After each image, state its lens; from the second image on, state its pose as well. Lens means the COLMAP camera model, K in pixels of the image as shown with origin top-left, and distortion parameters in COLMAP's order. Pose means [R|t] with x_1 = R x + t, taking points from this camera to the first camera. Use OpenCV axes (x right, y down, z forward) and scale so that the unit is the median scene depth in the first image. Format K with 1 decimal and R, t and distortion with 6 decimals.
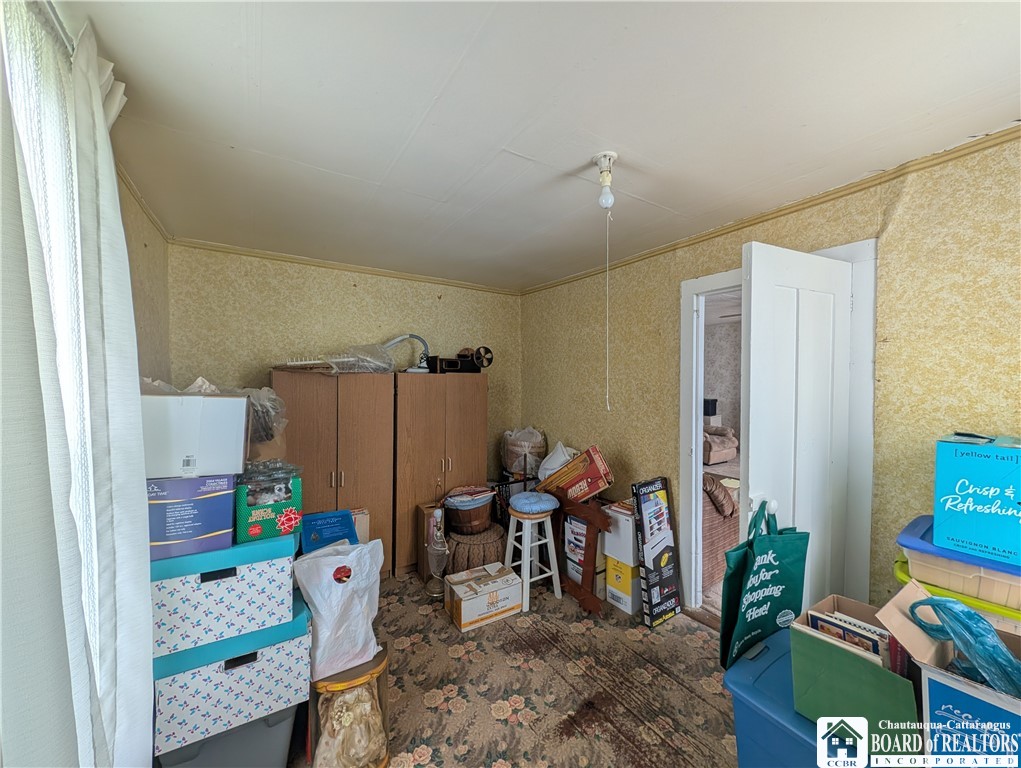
lens RADIAL K [[392.0, 0, 511.6], [0, 392.0, 386.8], [0, 0, 1]] dist [-0.002002, -0.000203]
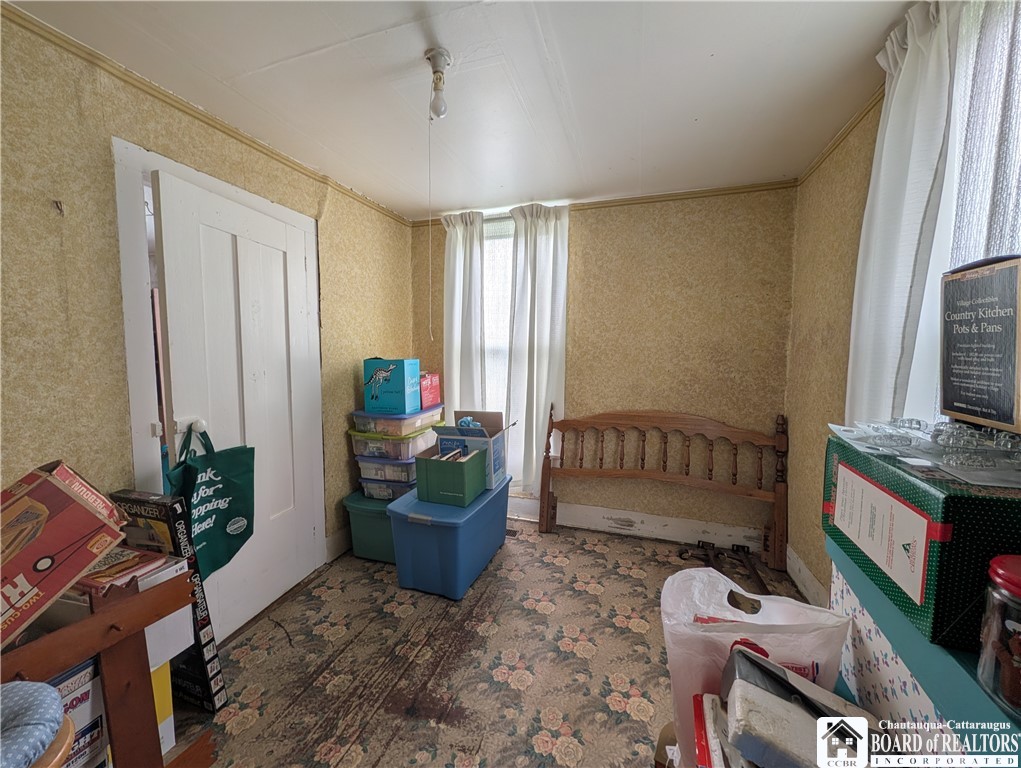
lens RADIAL K [[392.0, 0, 511.8], [0, 392.0, 385.9], [0, 0, 1]] dist [-0.002002, -0.000203]
pose [[-0.626716, -0.051512, 0.777543, -0.542974], [0.034229, 0.995030, 0.093509, 0.079512], [-0.778495, 0.085218, -0.621838, 1.330958]]
